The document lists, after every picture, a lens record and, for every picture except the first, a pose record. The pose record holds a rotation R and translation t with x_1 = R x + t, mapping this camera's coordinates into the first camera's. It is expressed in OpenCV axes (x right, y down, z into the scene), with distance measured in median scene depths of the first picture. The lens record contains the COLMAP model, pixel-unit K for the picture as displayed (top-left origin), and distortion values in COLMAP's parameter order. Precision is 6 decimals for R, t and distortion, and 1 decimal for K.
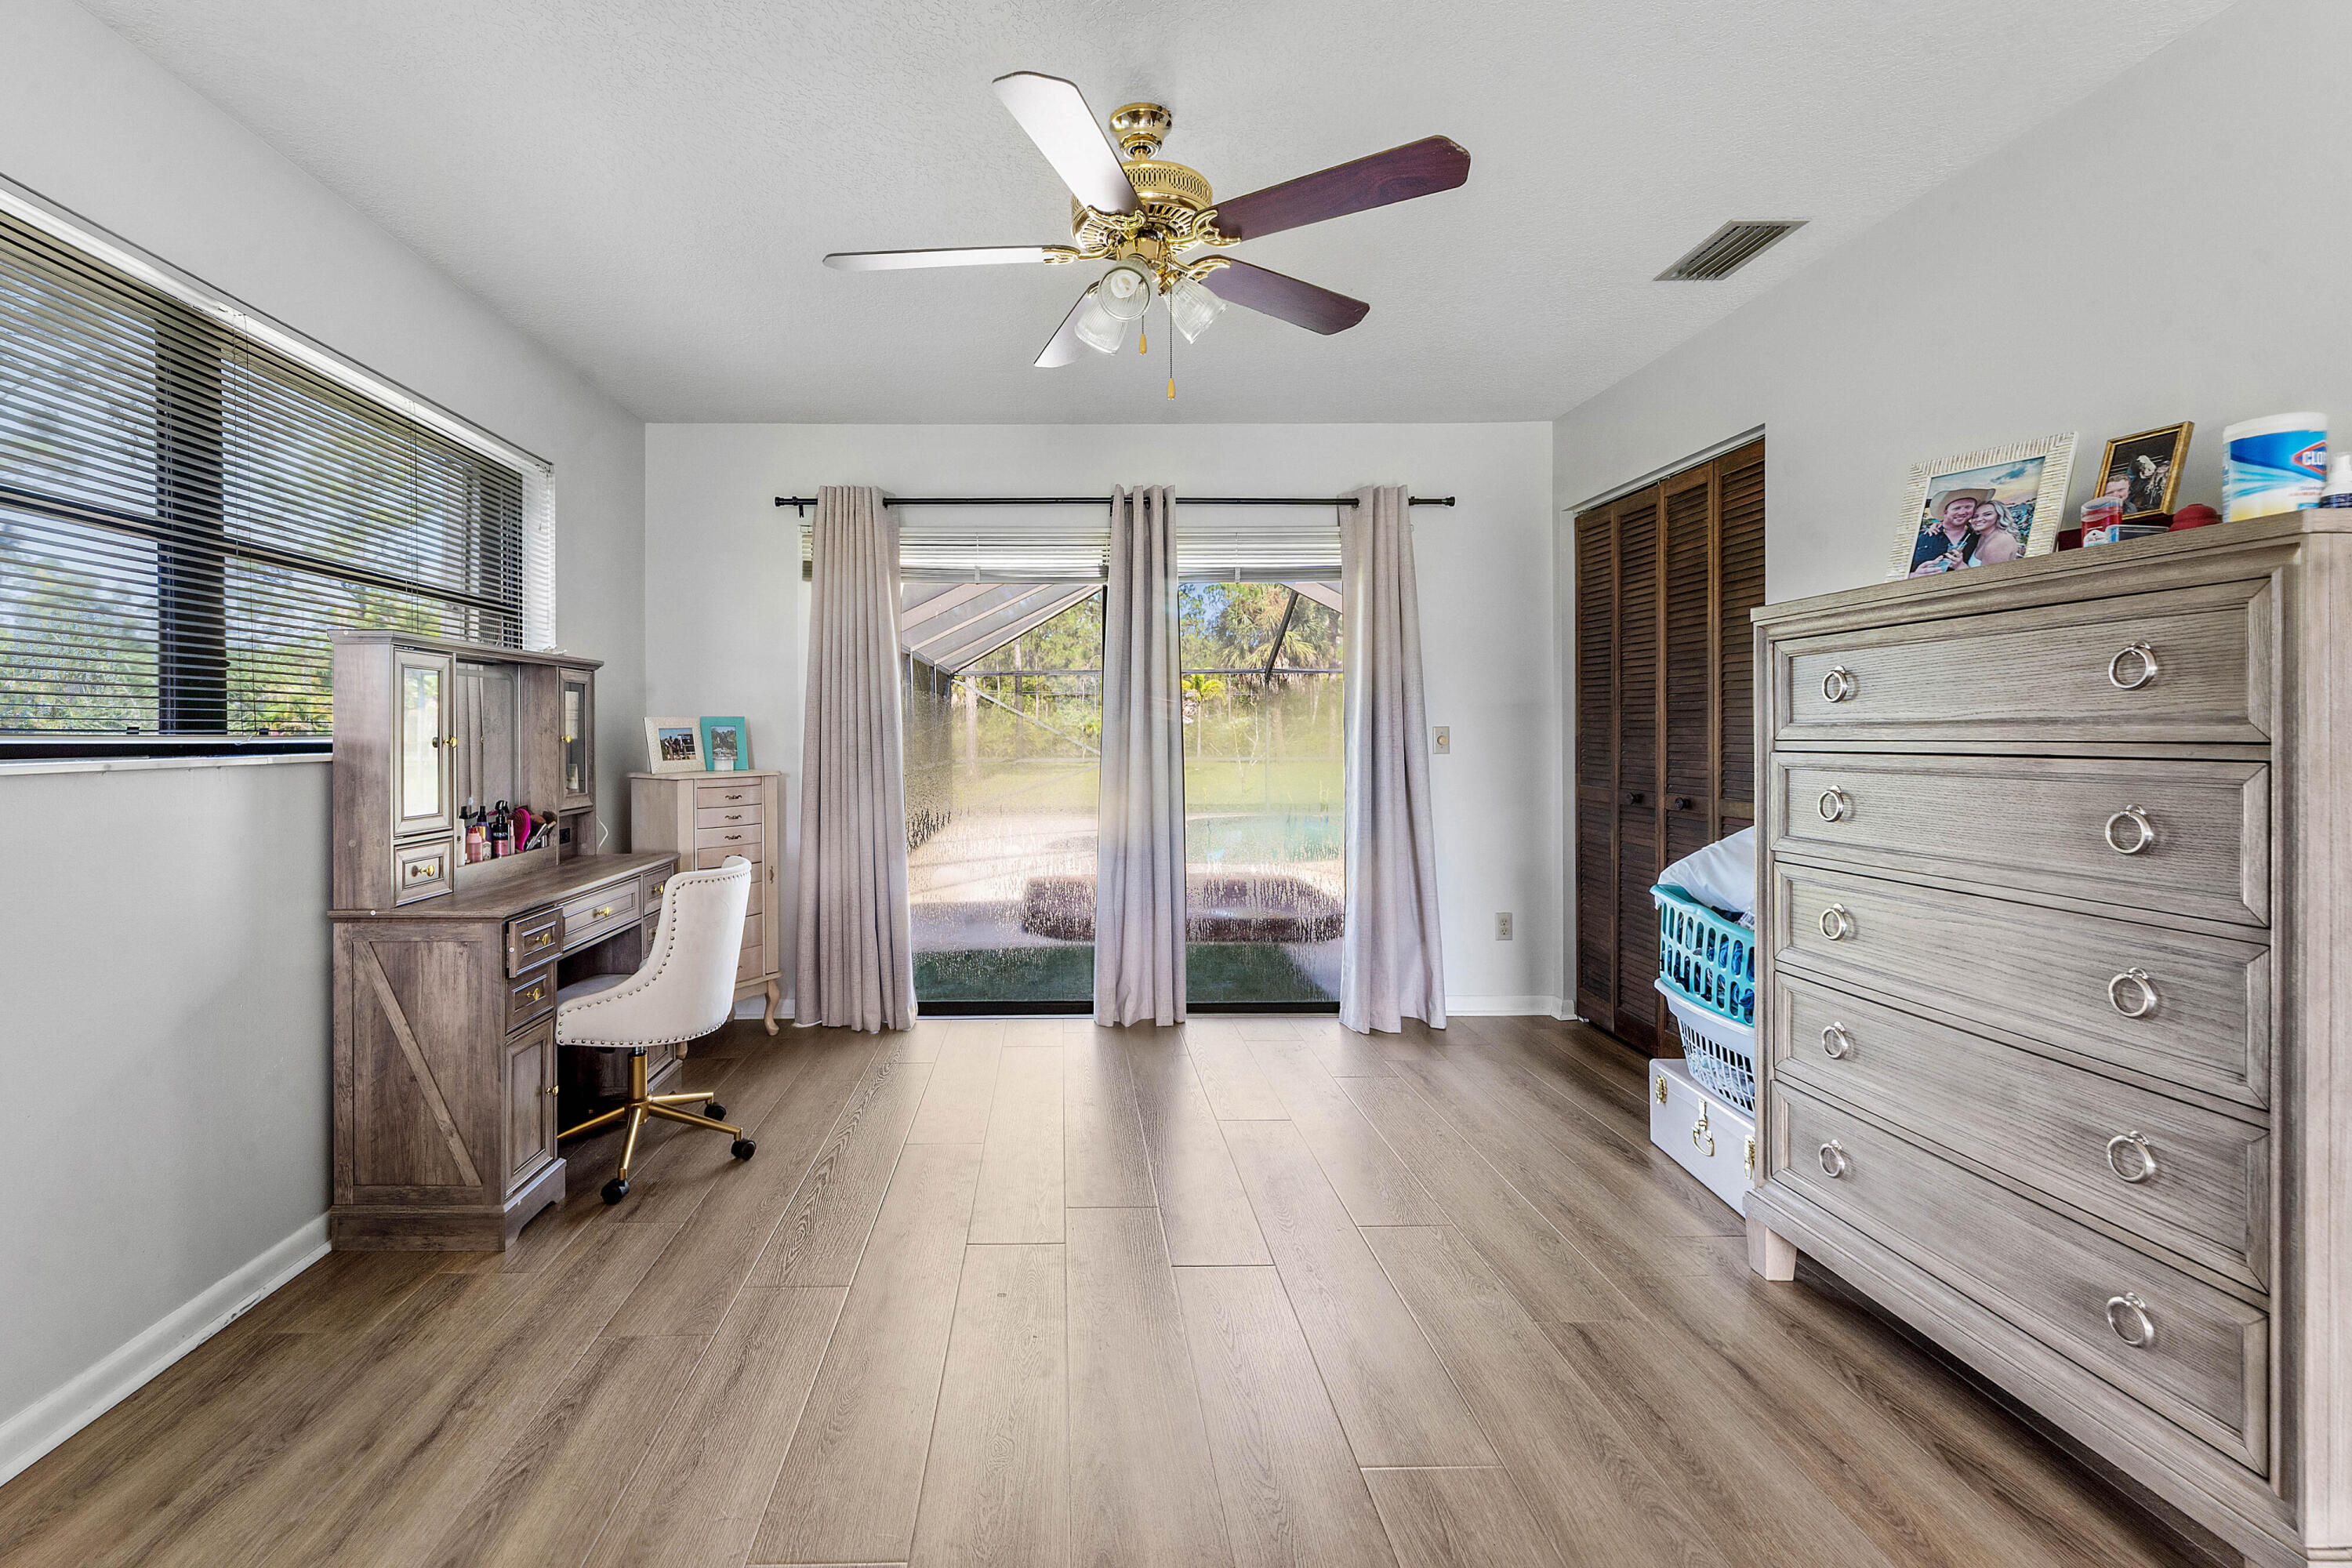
lens RADIAL K [[1016.5, 0, 1067.9], [0, 1016.5, 728.3], [0, 0, 1]] dist [-0.001064, -0.000019]
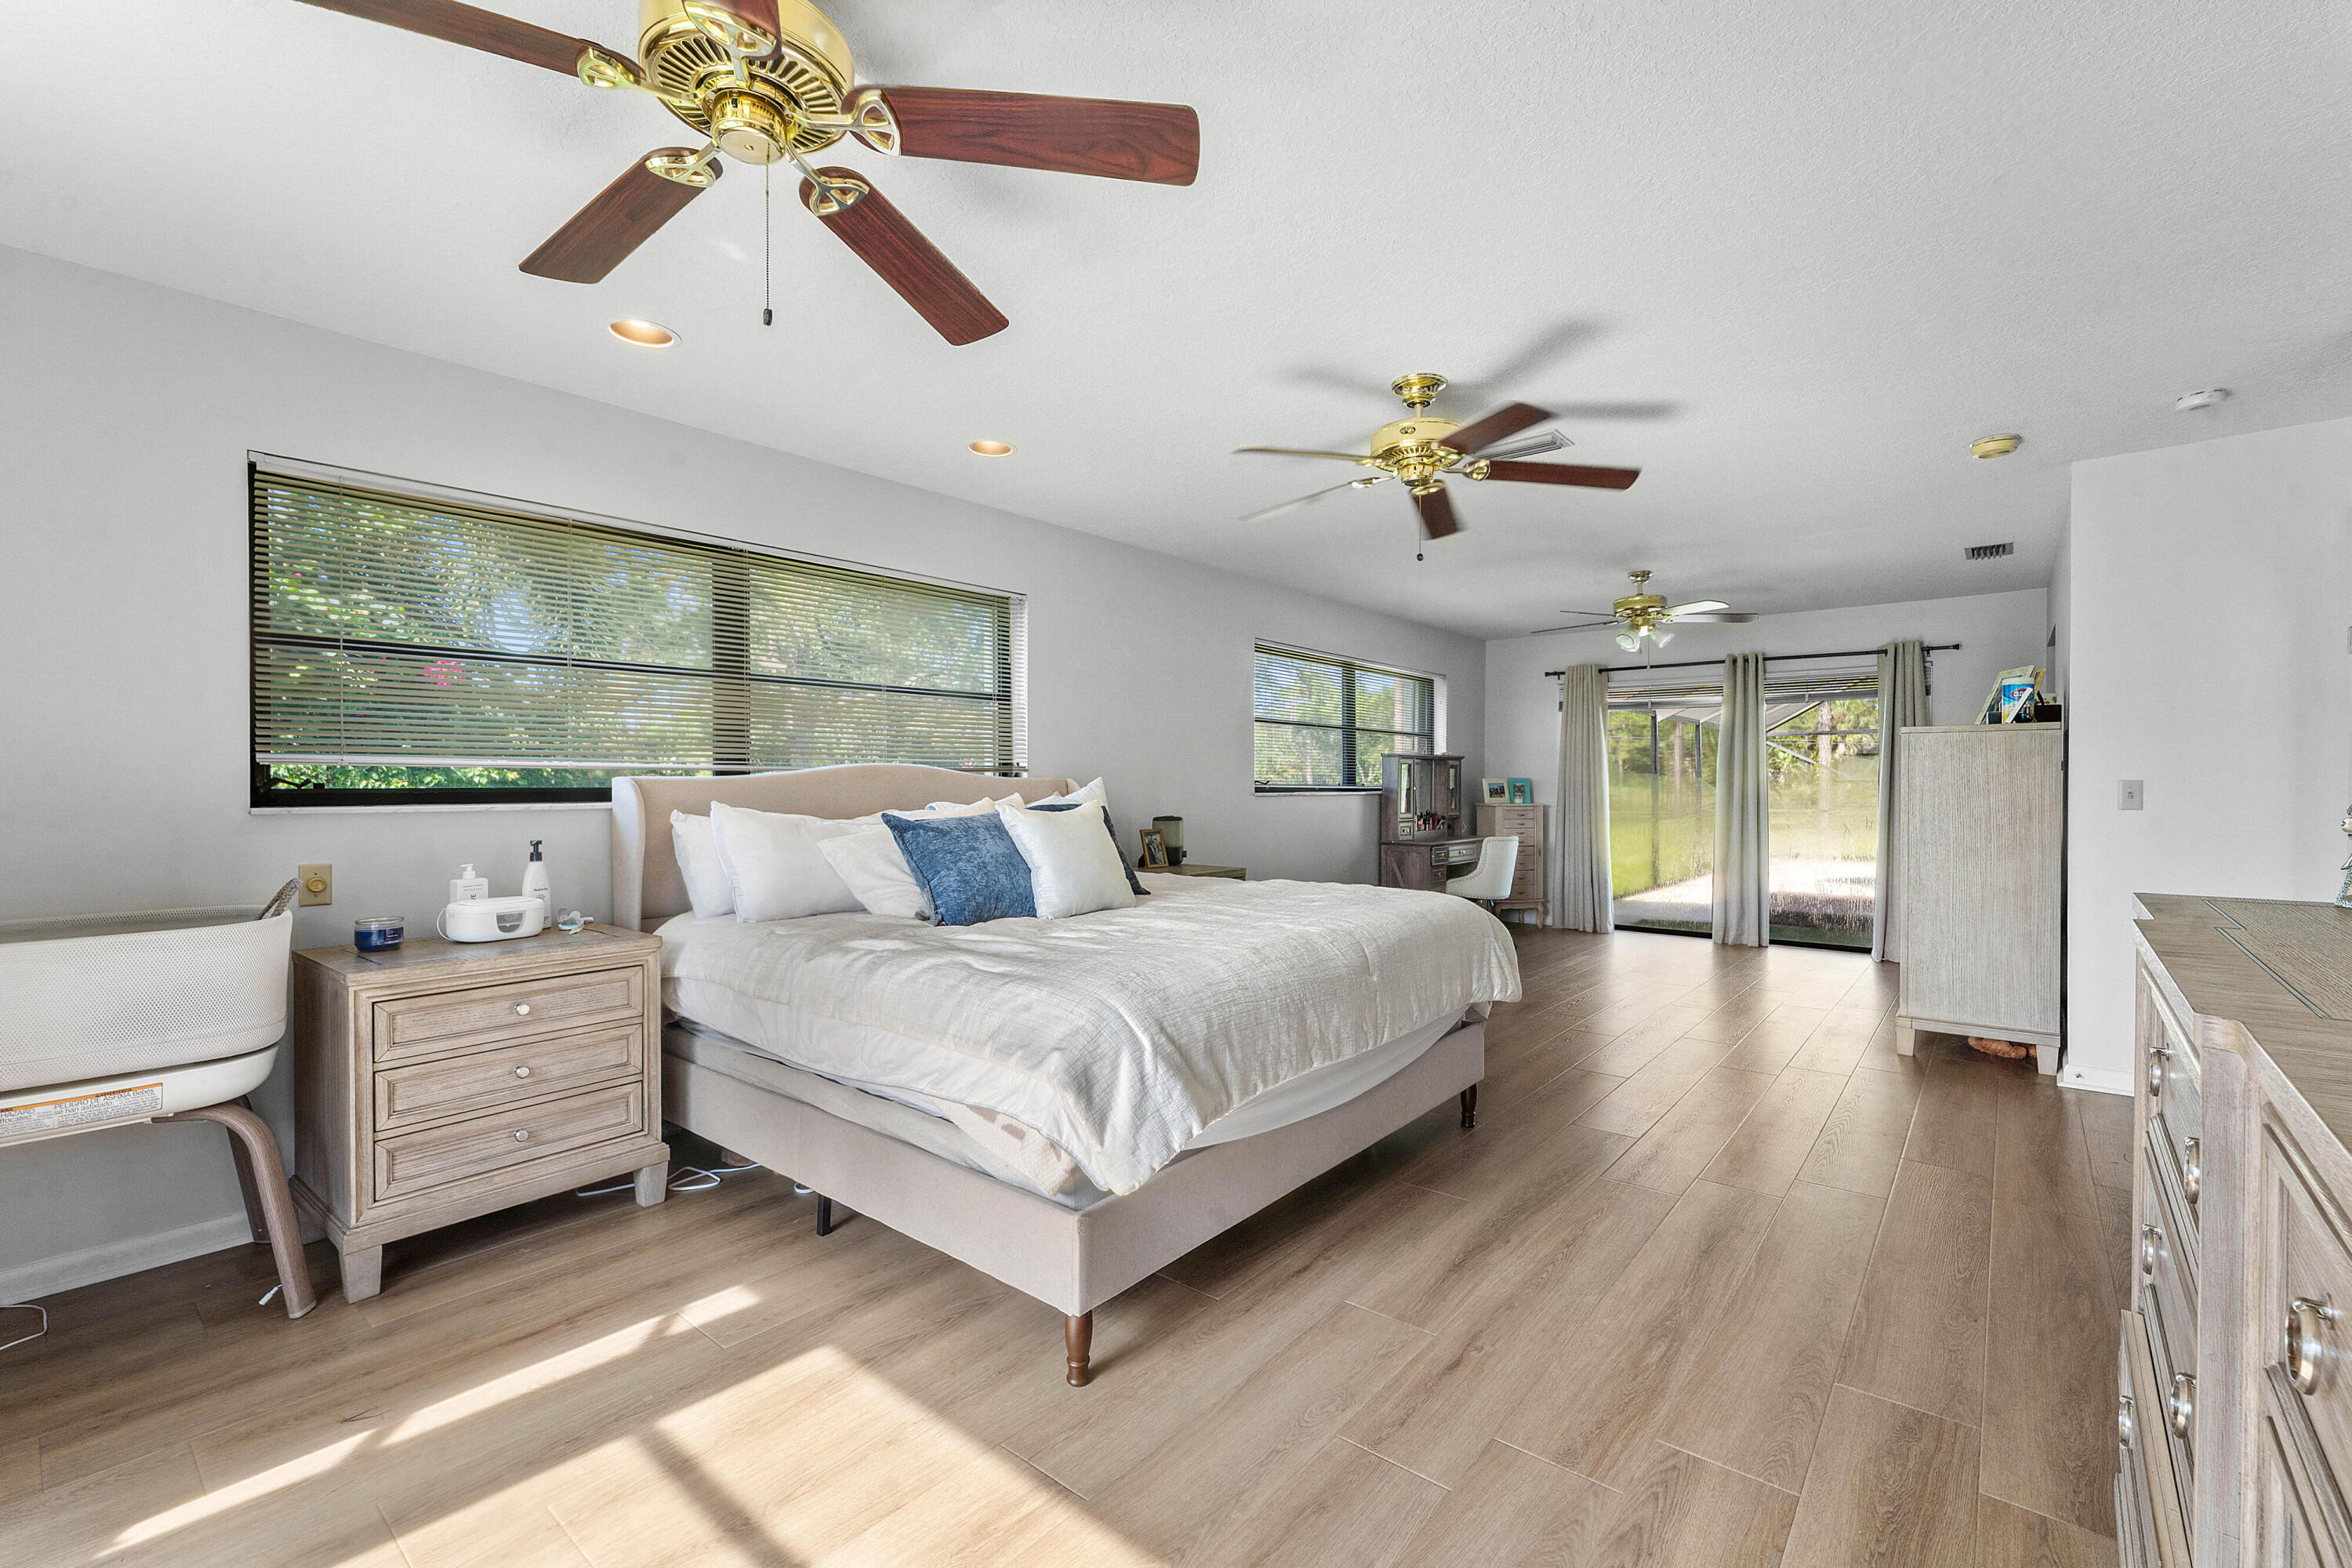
lens RADIAL K [[1016.5, 0, 1174.9], [0, 1016.5, 787.4], [0, 0, 1]] dist [-0.001064, -0.000019]
pose [[0.745518, 0.009116, -0.666423, 0.565195], [-0.003781, 0.999948, 0.009447, -0.009368], [0.666475, -0.004523, 0.745514, -1.113574]]
